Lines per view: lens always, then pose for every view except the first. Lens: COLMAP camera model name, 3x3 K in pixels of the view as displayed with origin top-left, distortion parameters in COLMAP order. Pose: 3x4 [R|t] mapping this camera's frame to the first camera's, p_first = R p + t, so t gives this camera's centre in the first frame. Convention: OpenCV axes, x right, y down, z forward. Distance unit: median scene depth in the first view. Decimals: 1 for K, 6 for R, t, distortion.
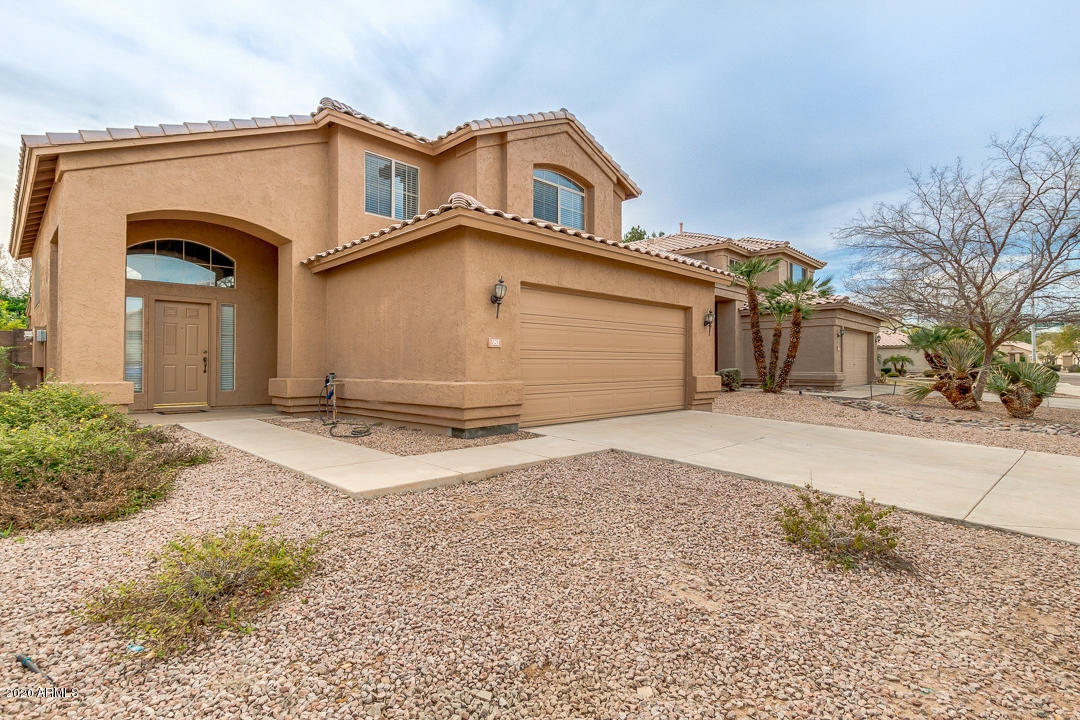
lens RADIAL K [[535.3, 0, 539.7], [0, 535.3, 361.3], [0, 0, 1]] dist [0.017175, -0.002173]
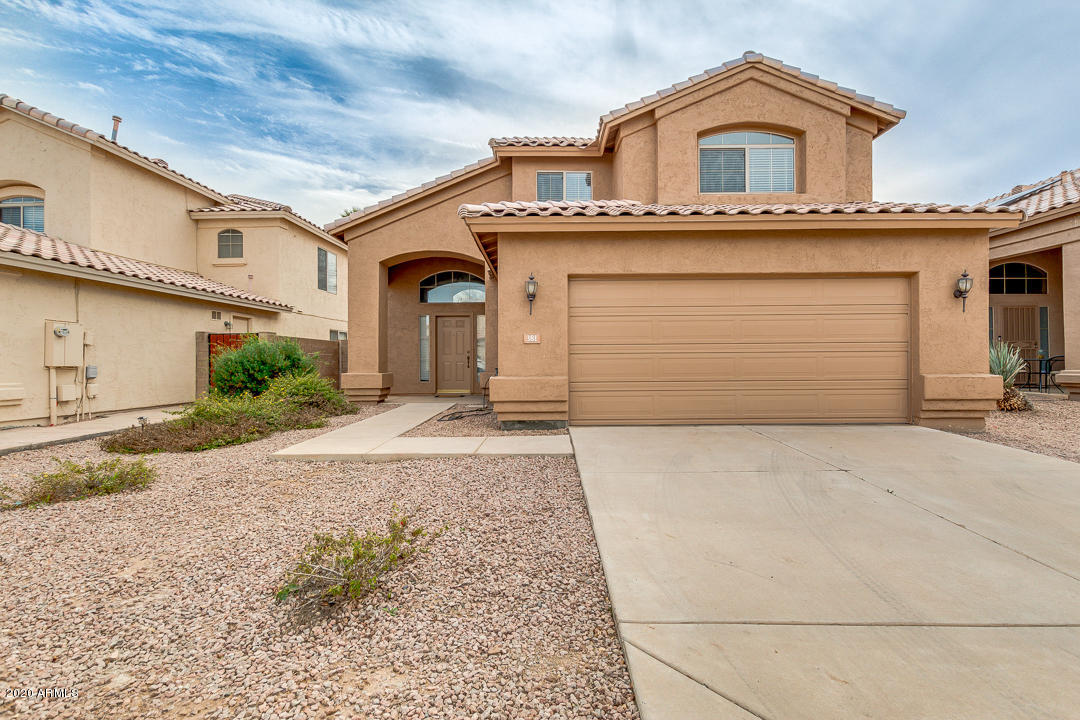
lens RADIAL K [[535.3, 0, 535.7], [0, 535.3, 357.8], [0, 0, 1]] dist [0.017175, -0.002173]
pose [[0.702992, -0.011178, -0.711109, 0.435399], [0.009465, 0.999935, -0.006361, 0.005508], [0.711134, -0.002259, 0.703053, 0.194214]]
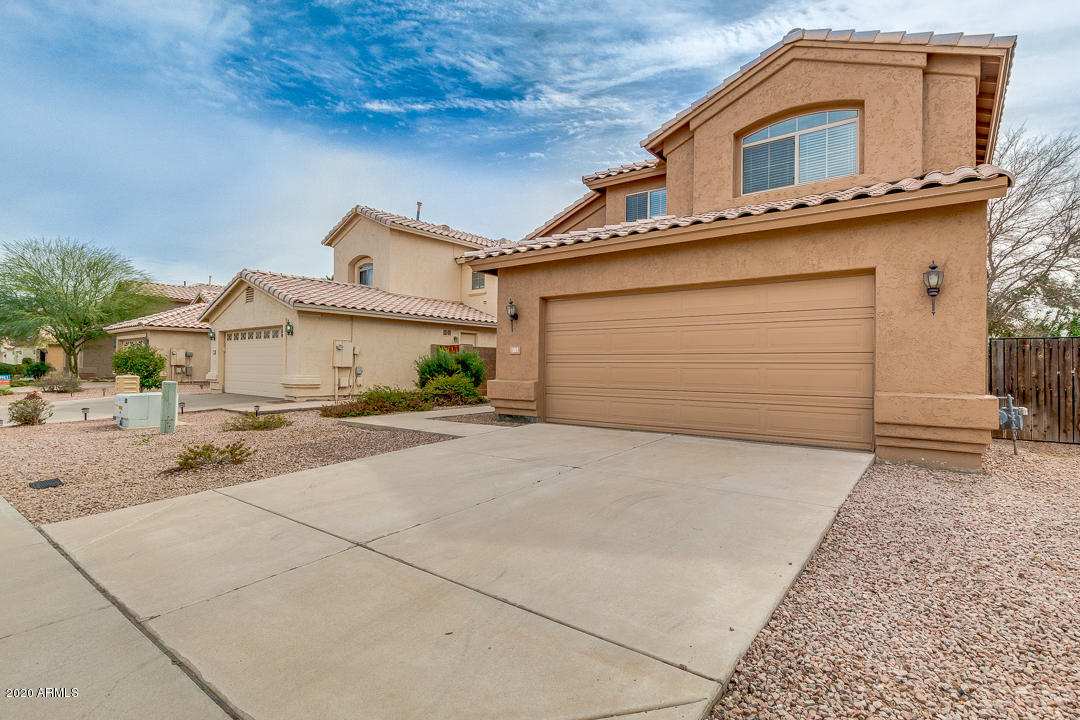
lens RADIAL K [[535.3, 0, 530.6], [0, 535.3, 356.6], [0, 0, 1]] dist [0.017175, -0.002173]
pose [[0.116032, -0.017755, -0.993087, 0.808649], [-0.006201, 0.999808, -0.018600, 0.002749], [0.993226, 0.008316, 0.115899, 0.598381]]
